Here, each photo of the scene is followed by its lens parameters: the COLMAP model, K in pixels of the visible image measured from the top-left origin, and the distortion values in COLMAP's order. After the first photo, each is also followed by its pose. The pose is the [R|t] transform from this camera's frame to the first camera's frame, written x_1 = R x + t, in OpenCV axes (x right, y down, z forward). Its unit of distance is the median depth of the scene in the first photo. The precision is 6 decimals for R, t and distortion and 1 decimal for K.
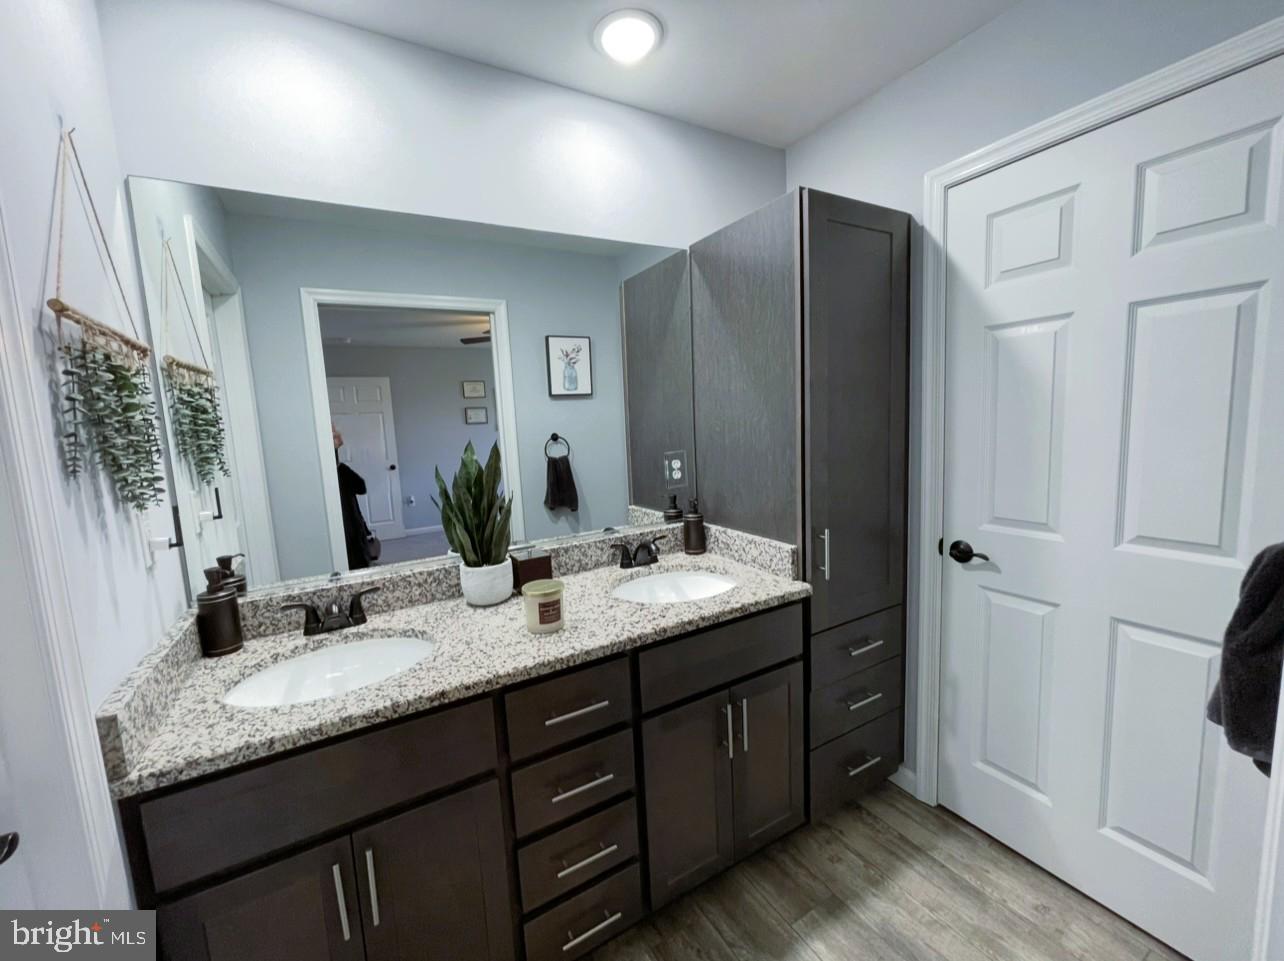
lens RADIAL K [[516.7, 0, 631.9], [0, 516.7, 480.3], [0, 0, 1]] dist [-0.003902, 0.000832]
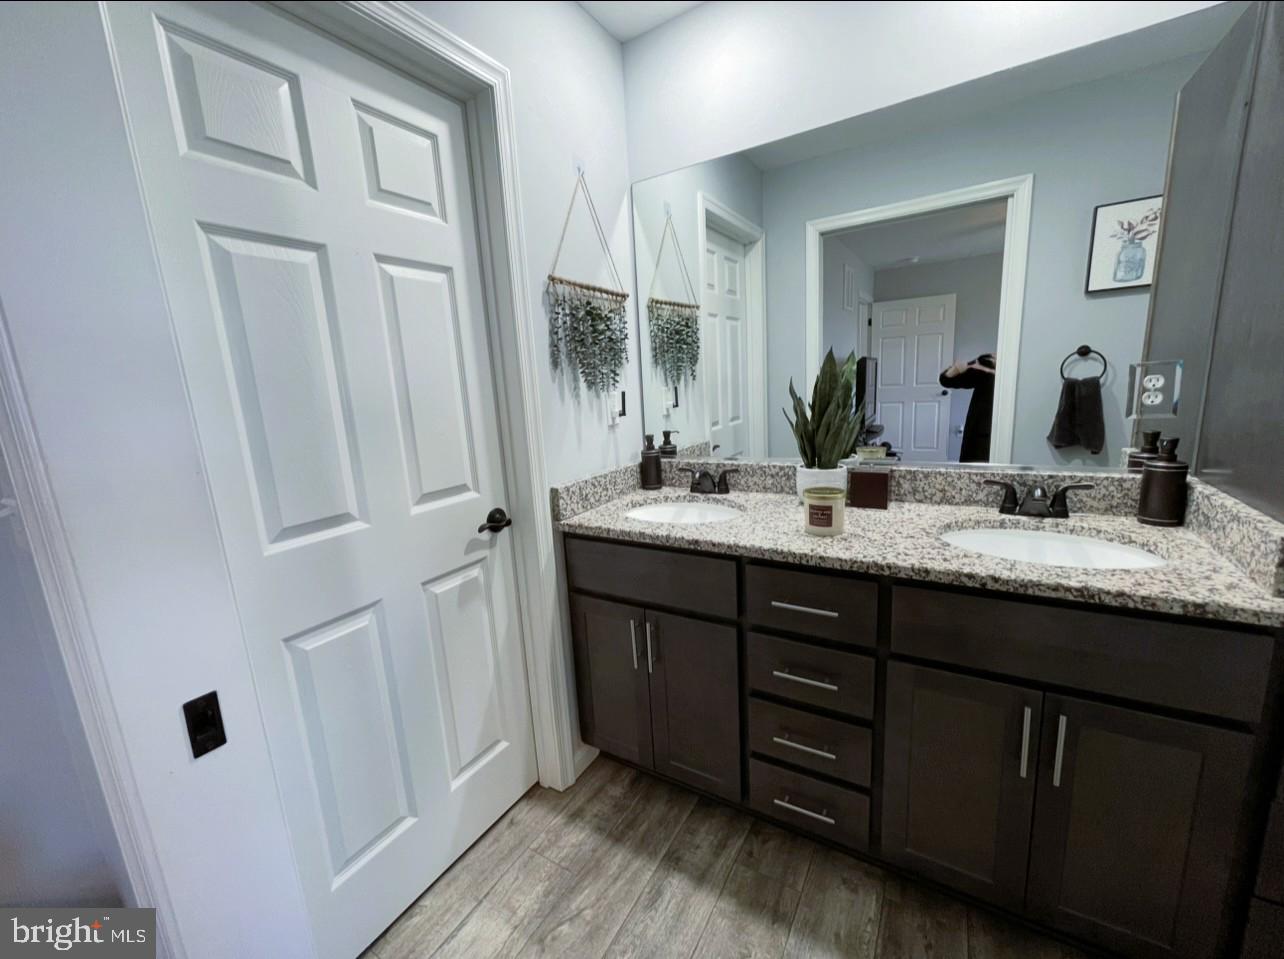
lens RADIAL K [[516.7, 0, 631.9], [0, 516.7, 479.3], [0, 0, 1]] dist [-0.003902, 0.000832]
pose [[0.475476, 0.186981, -0.859628, 0.463240], [-0.068325, 0.982049, 0.175817, 0.025570], [0.877072, -0.024863, 0.479716, 0.159502]]
